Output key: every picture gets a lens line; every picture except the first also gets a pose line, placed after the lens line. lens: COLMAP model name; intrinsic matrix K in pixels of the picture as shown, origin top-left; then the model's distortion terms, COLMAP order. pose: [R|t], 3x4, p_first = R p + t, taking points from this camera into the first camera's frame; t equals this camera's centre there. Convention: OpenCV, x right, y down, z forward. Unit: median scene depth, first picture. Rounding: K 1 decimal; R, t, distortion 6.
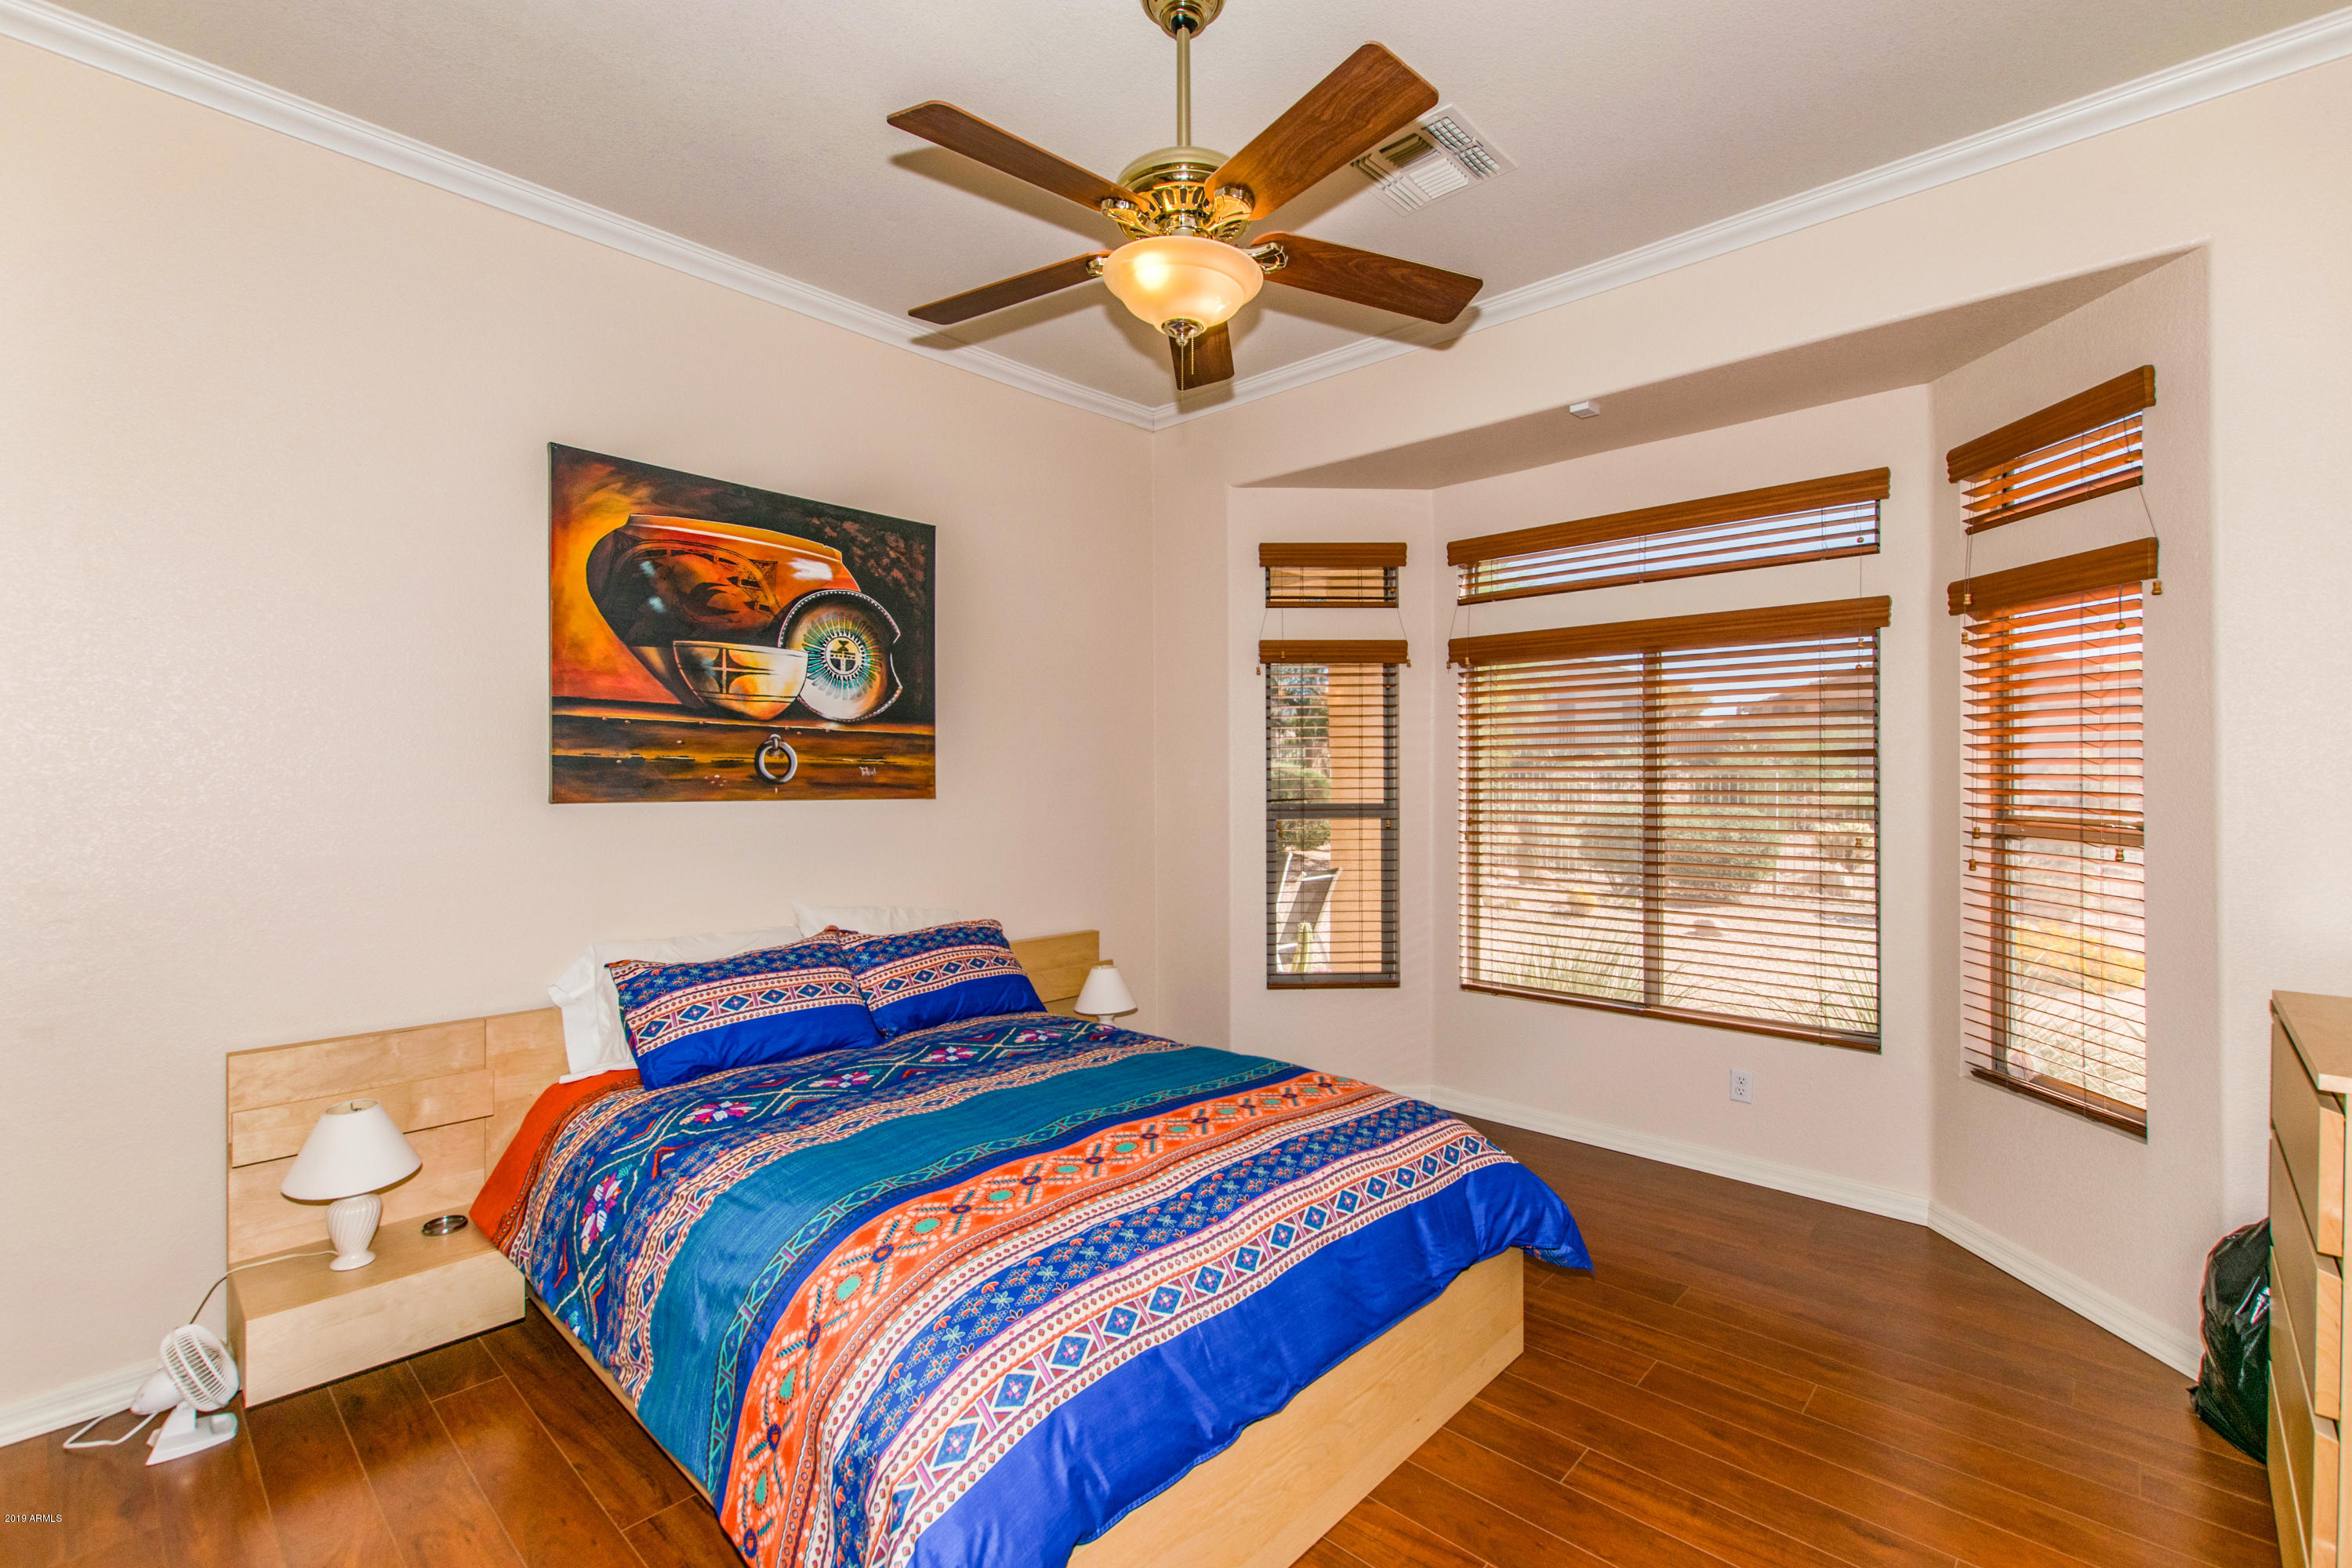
lens RADIAL K [[1035.8, 0, 1169.8], [0, 1035.8, 753.4], [0, 0, 1]] dist [-0.000104, -0.000056]
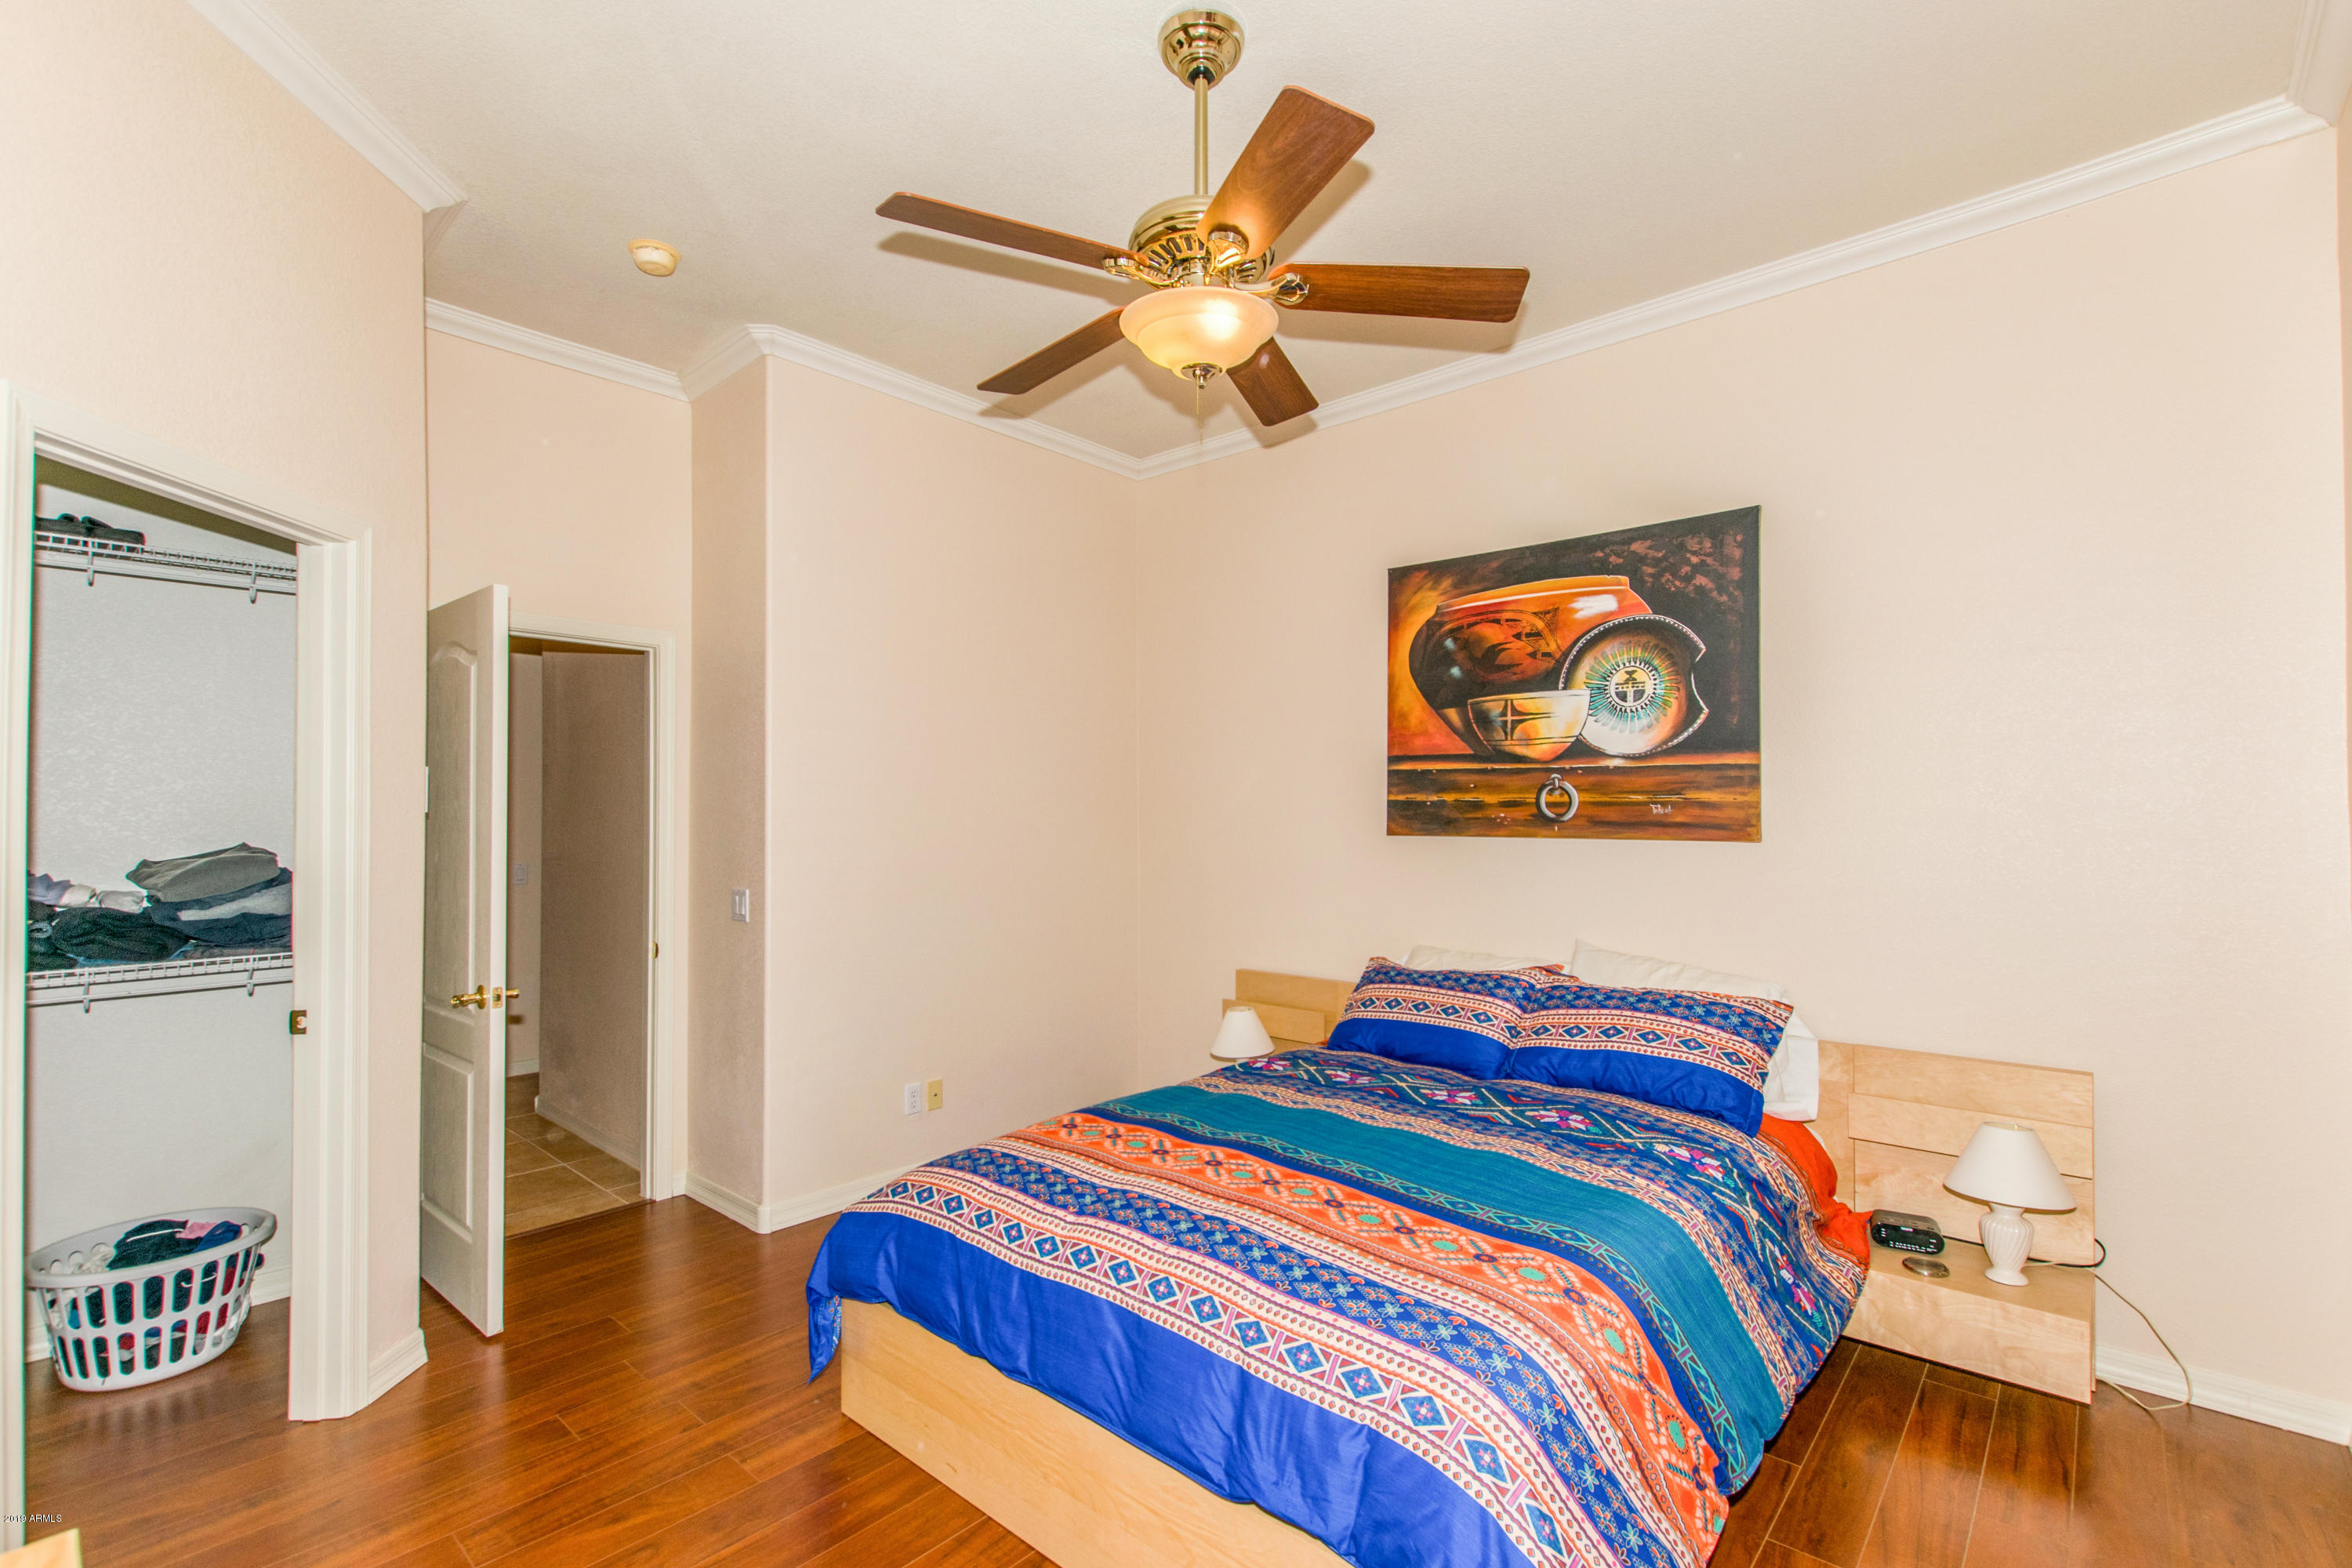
lens RADIAL K [[1020.0, 0, 1171.9], [0, 1020.0, 778.5], [0, 0, 1]] dist [0.001559, -0.000094]
pose [[0.039408, -0.040759, -0.998392, 0.643857], [0.021543, 0.998970, -0.039933, 0.018932], [0.998991, -0.019935, 0.040246, 0.595662]]
